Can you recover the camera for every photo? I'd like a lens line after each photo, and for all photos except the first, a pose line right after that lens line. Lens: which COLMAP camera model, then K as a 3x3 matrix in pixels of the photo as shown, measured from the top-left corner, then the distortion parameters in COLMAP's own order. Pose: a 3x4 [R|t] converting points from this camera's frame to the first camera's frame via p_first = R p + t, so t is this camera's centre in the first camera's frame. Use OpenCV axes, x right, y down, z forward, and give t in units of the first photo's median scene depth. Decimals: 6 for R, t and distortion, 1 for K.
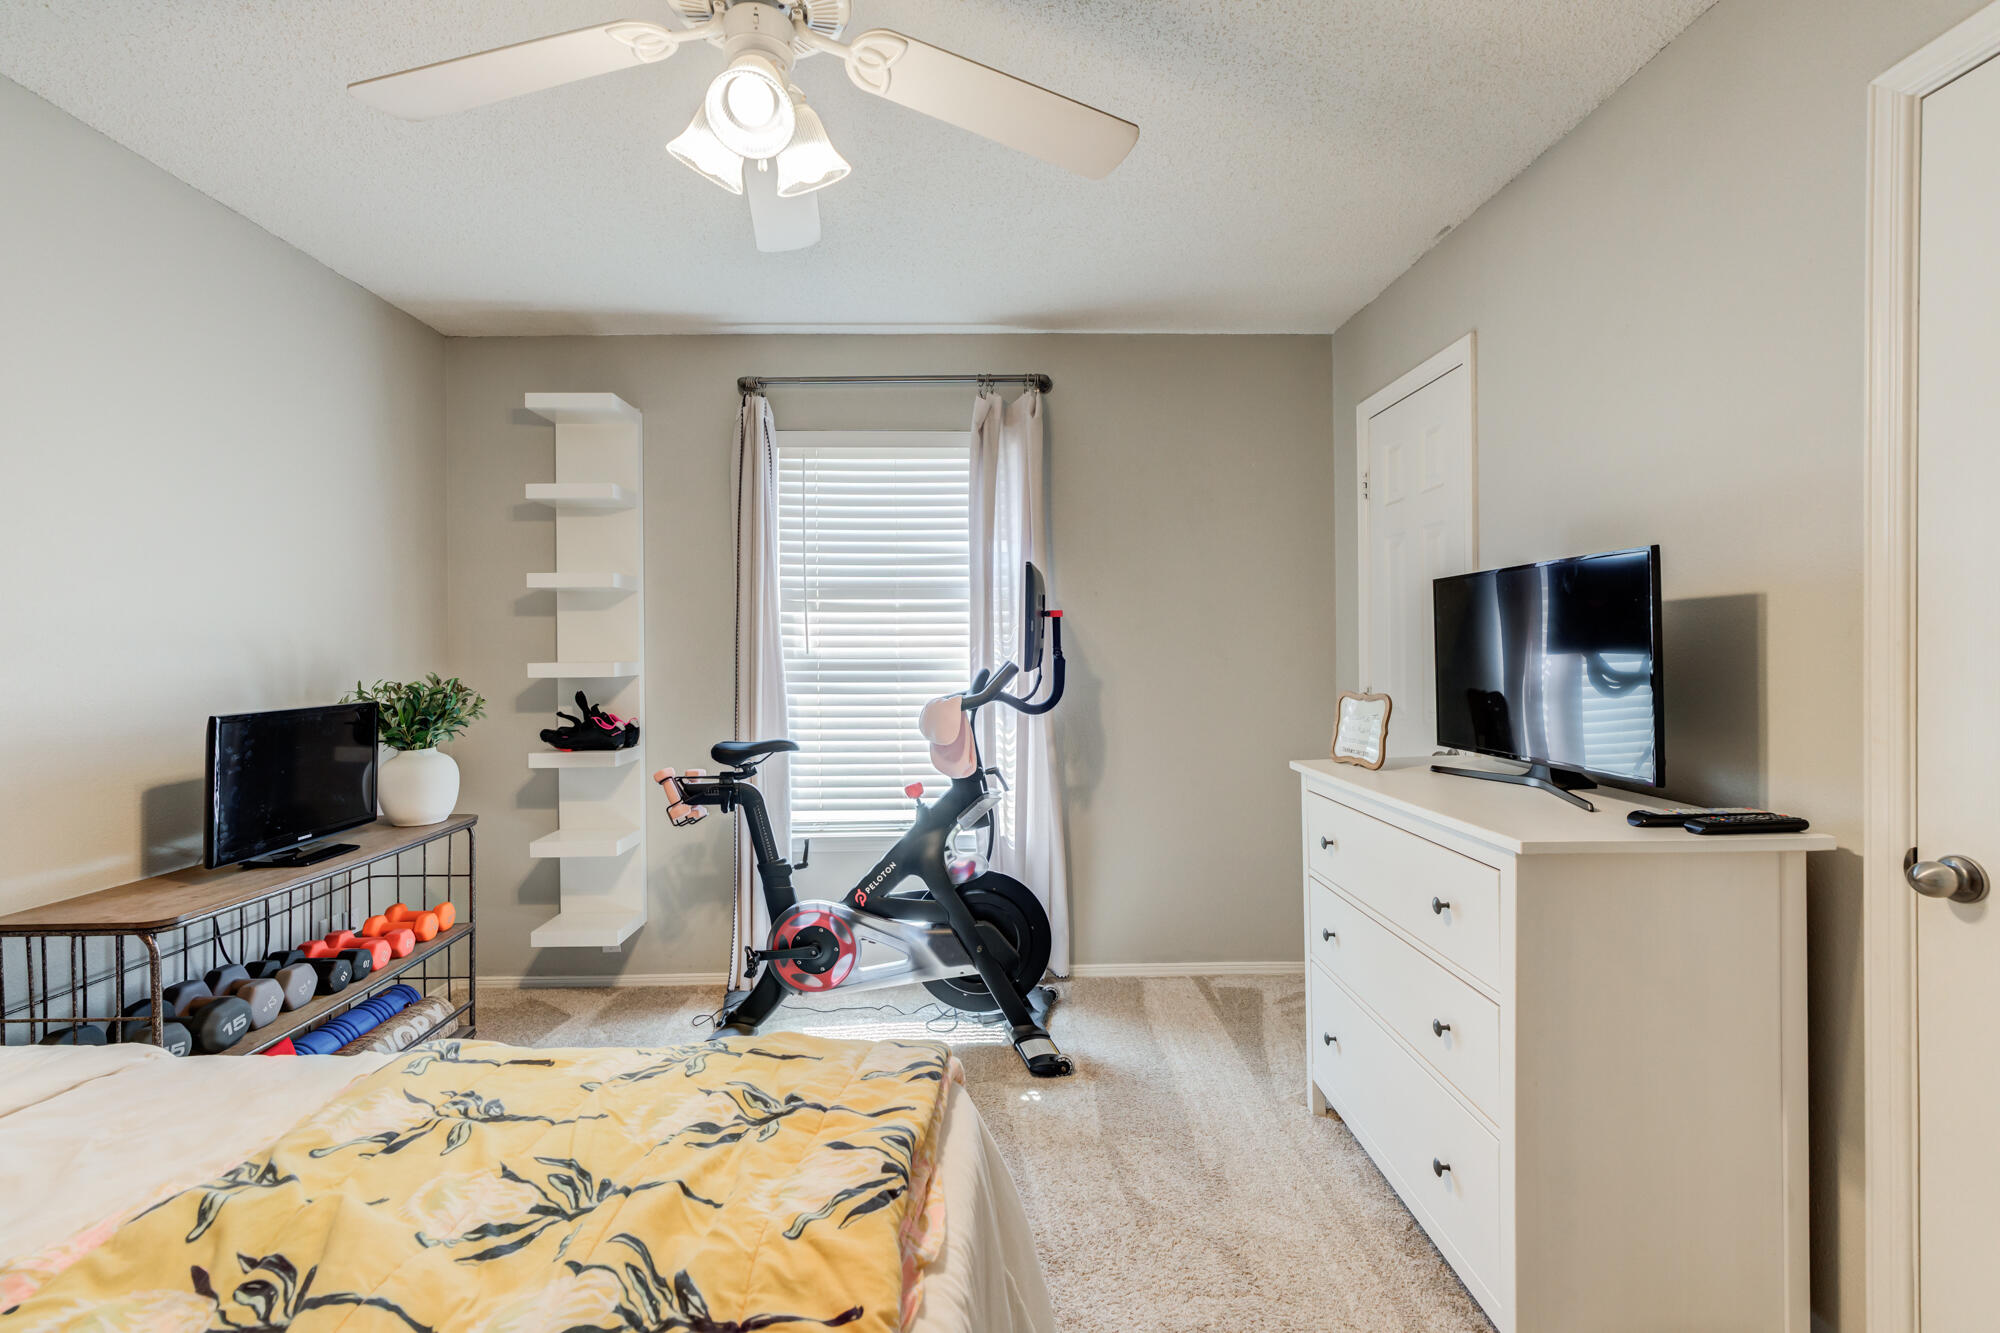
lens RADIAL K [[906.2, 0, 1000.6], [0, 906.2, 656.0], [0, 0, 1]] dist [-0.017870, 0.016244]
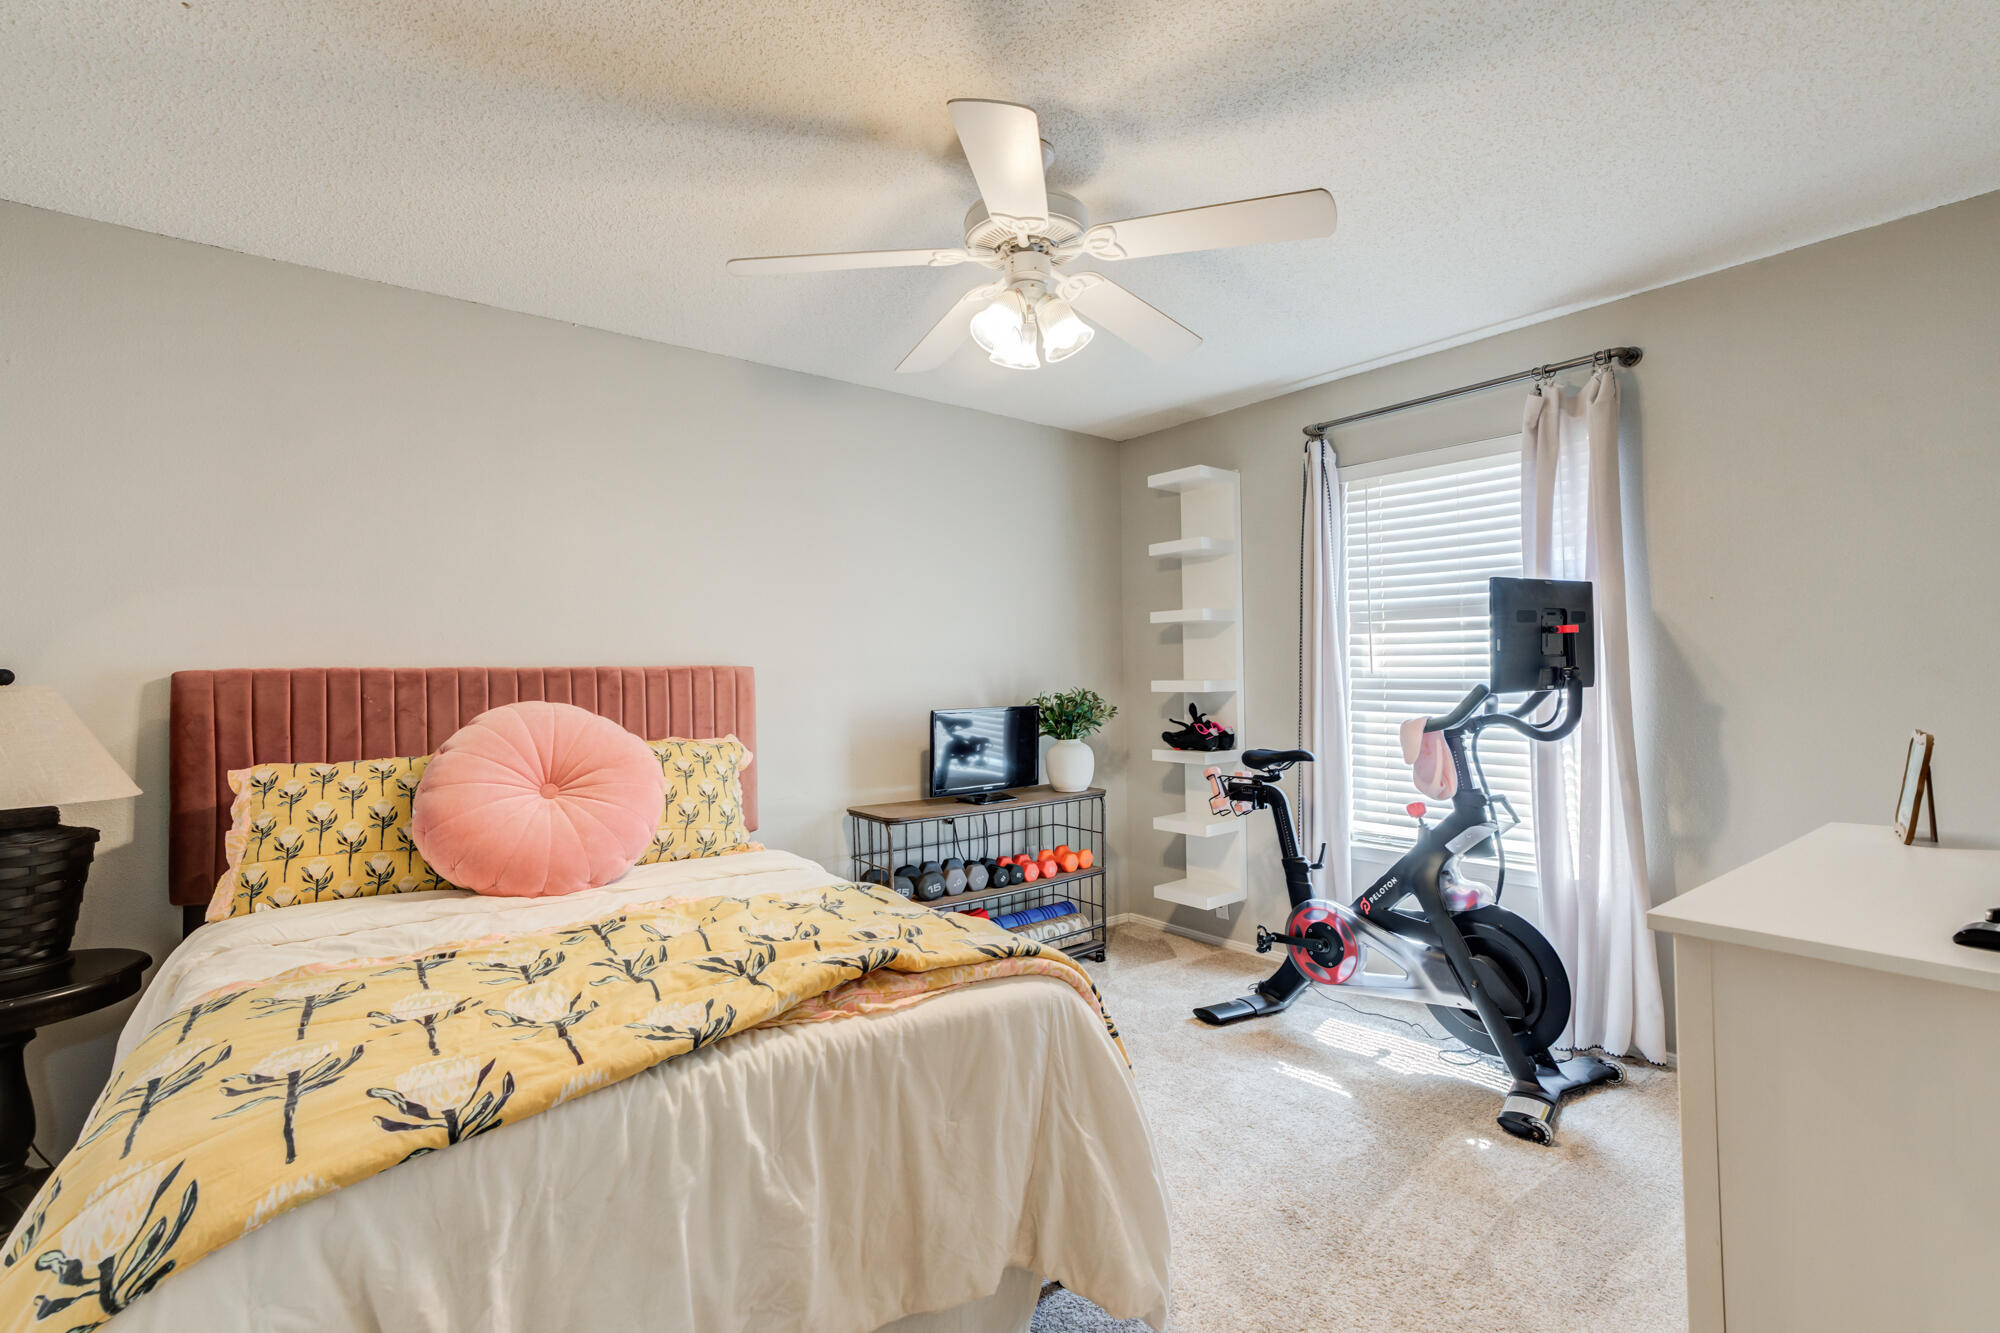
lens RADIAL K [[906.2, 0, 1000.6], [0, 906.2, 656.0], [0, 0, 1]] dist [-0.017870, 0.016244]
pose [[0.610679, -0.014629, -0.791743, 0.422296], [0.003129, 0.999866, -0.016060, -0.008212], [0.791872, 0.007330, 0.610643, 0.019359]]
